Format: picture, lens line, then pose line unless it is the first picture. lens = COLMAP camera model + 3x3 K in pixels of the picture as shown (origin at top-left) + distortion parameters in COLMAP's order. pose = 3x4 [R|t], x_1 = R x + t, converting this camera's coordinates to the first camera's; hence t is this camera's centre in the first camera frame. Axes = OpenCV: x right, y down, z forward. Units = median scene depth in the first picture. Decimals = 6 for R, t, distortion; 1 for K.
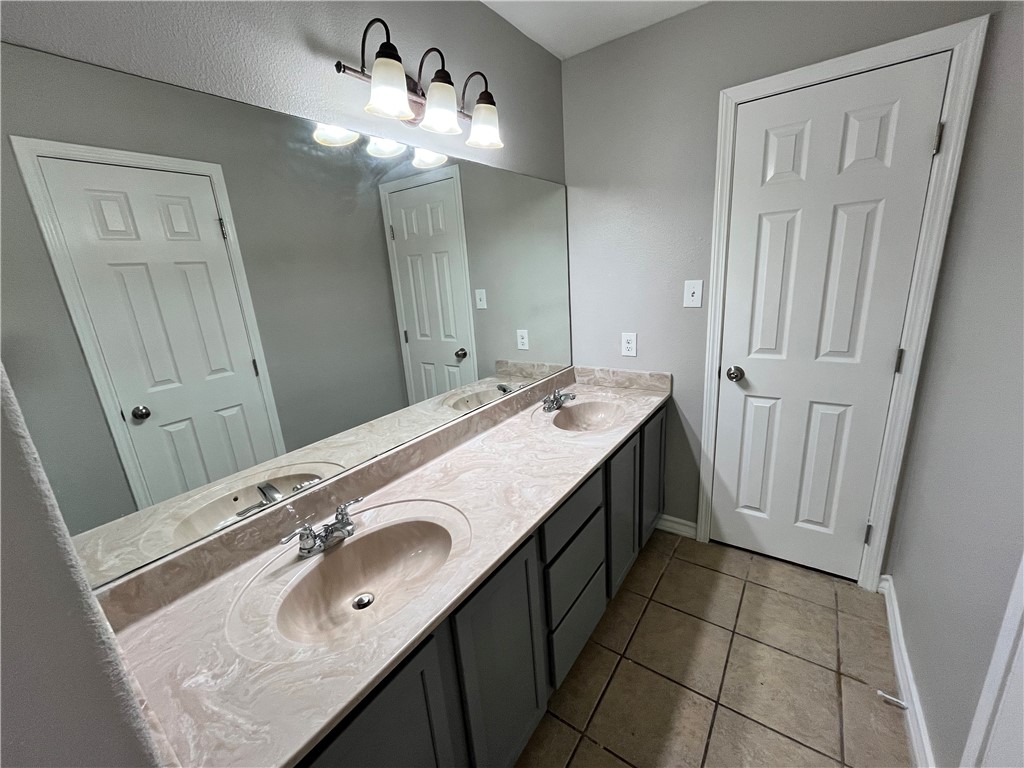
lens RADIAL K [[411.0, 0, 512.0], [0, 411.0, 384.0], [0, 0, 1]] dist [-0.001109, -0.000098]
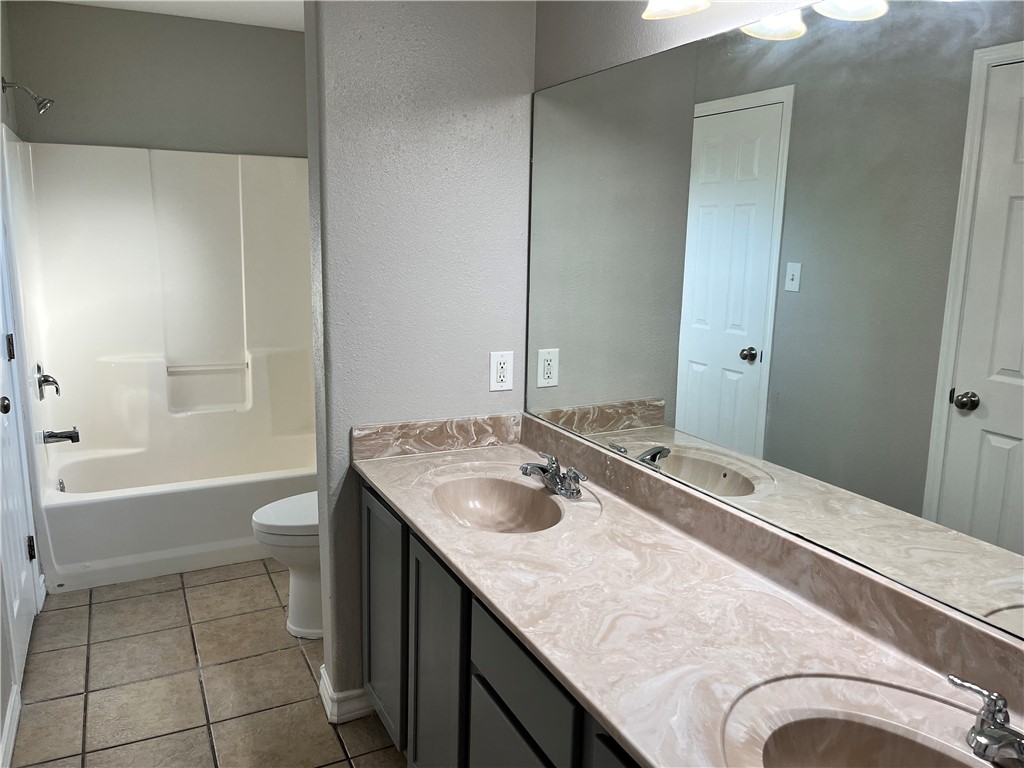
lens RADIAL K [[774.7, 0, 512.0], [0, 774.7, 384.0], [0, 0, 1]] dist [0.054301, -0.001797]
pose [[-0.466624, 0.228863, -0.854333, 0.719300], [-0.224452, 0.903678, 0.364674, -0.315902], [0.855502, 0.361922, -0.370309, 0.934327]]
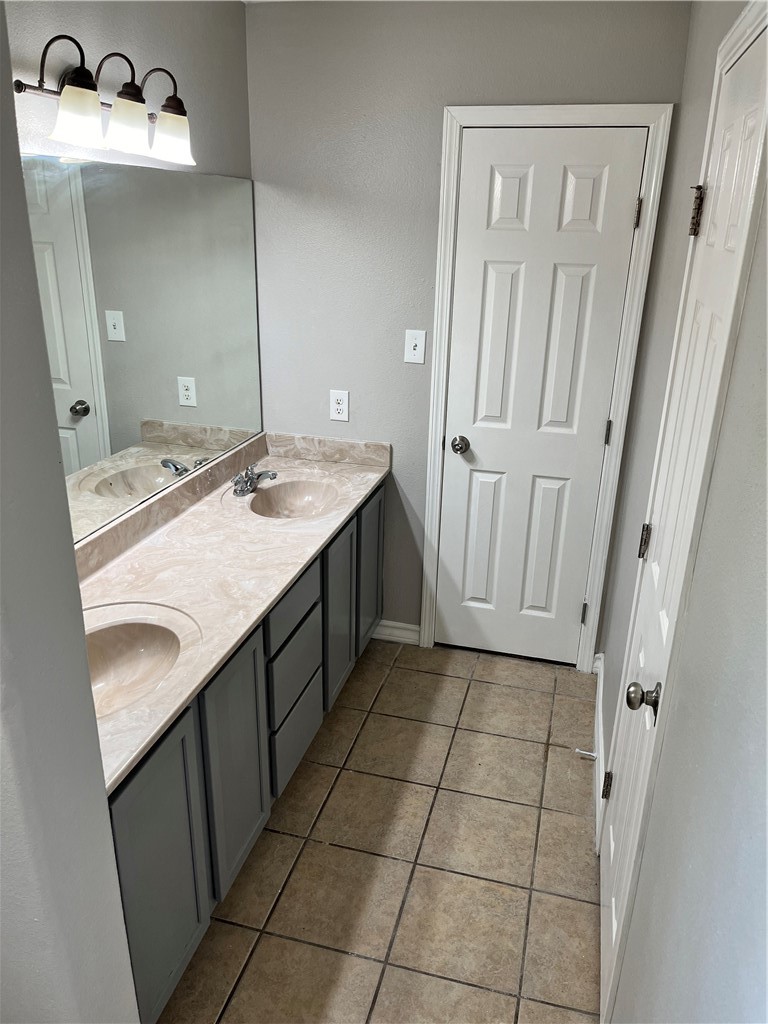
lens RADIAL K [[774.7, 0, 384.0], [0, 774.7, 512.0], [0, 0, 1]] dist [0.054301, -0.001797]
pose [[0.932701, -0.038613, 0.358577, -0.203015], [0.006212, 0.995825, 0.091075, -0.035651], [-0.360596, -0.082718, 0.929047, -0.487079]]
